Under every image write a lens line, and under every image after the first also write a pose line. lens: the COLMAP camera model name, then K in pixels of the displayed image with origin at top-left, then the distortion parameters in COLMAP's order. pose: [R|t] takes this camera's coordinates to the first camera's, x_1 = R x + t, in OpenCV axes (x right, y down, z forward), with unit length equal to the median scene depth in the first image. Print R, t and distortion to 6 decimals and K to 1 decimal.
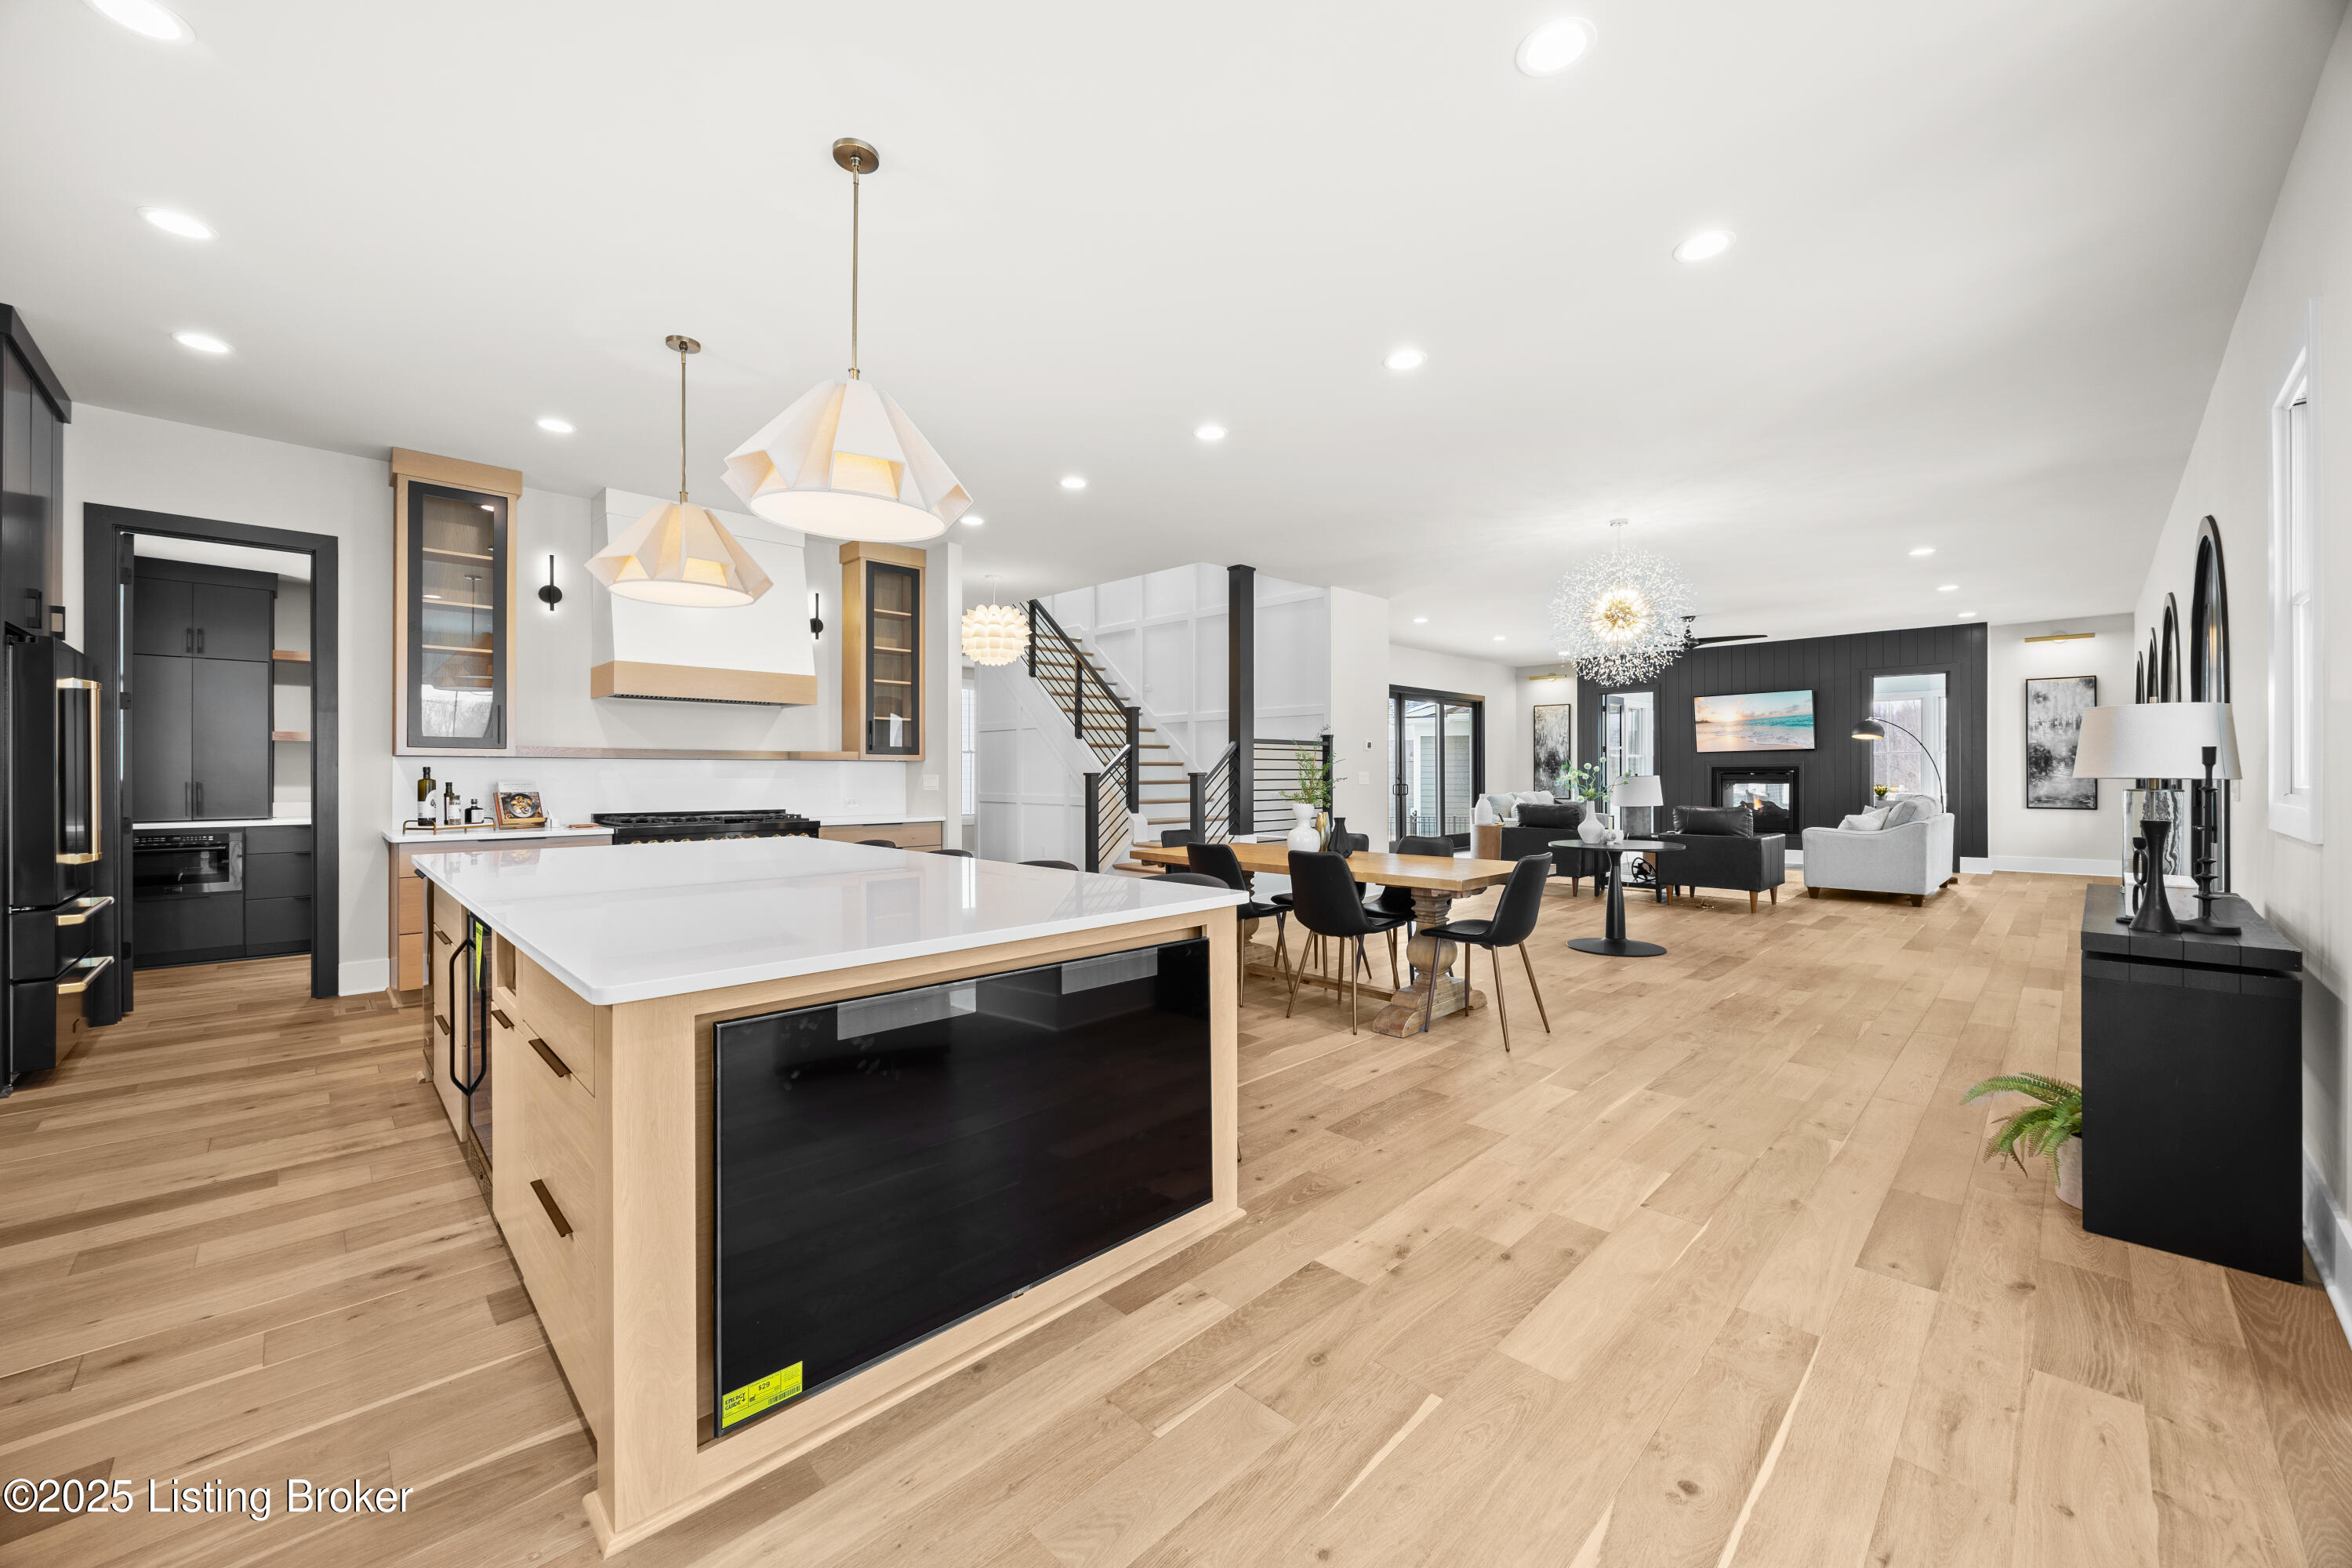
lens RADIAL K [[898.2, 0, 1179.5], [0, 898.2, 772.3], [0, 0, 1]] dist [0.000395, 0.000157]
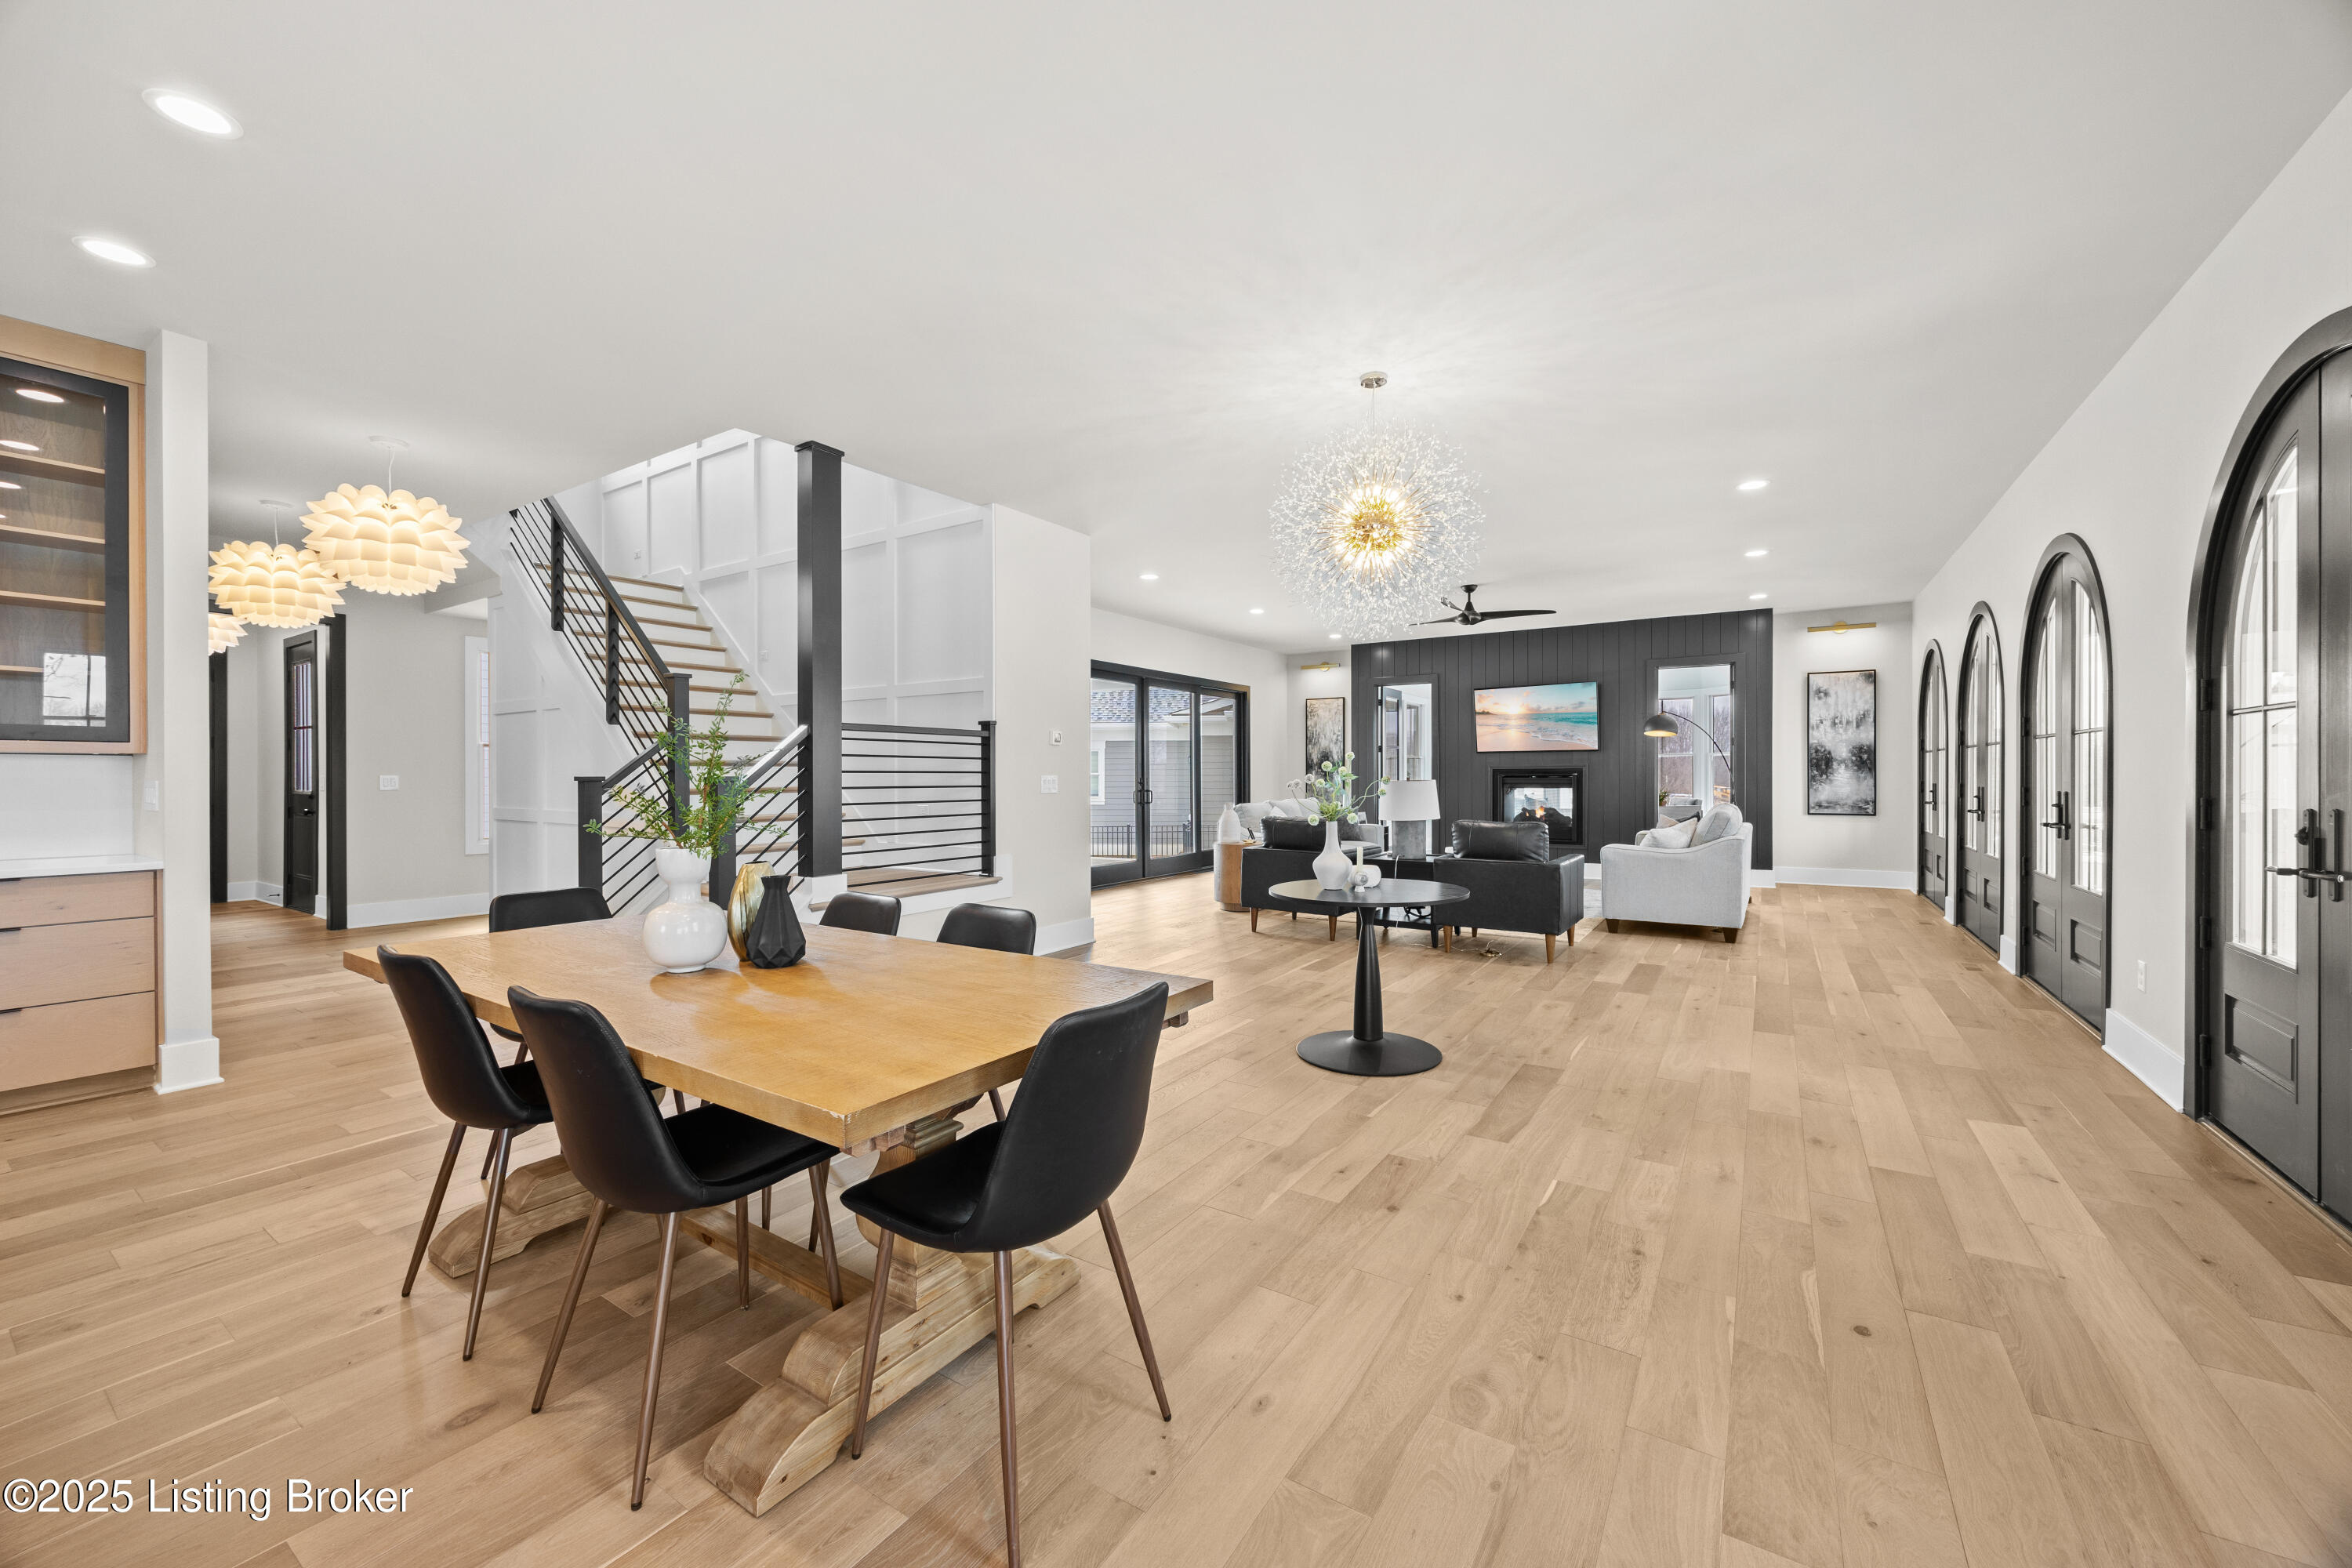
lens RADIAL K [[898.2, 0, 1174.8], [0, 898.2, 783.8], [0, 0, 1]] dist [0.000395, 0.000157]
pose [[0.979490, -0.002758, 0.201473, 0.136865], [0.001002, 0.999961, 0.008816, -0.000010], [-0.201489, -0.008434, 0.979454, 0.248600]]
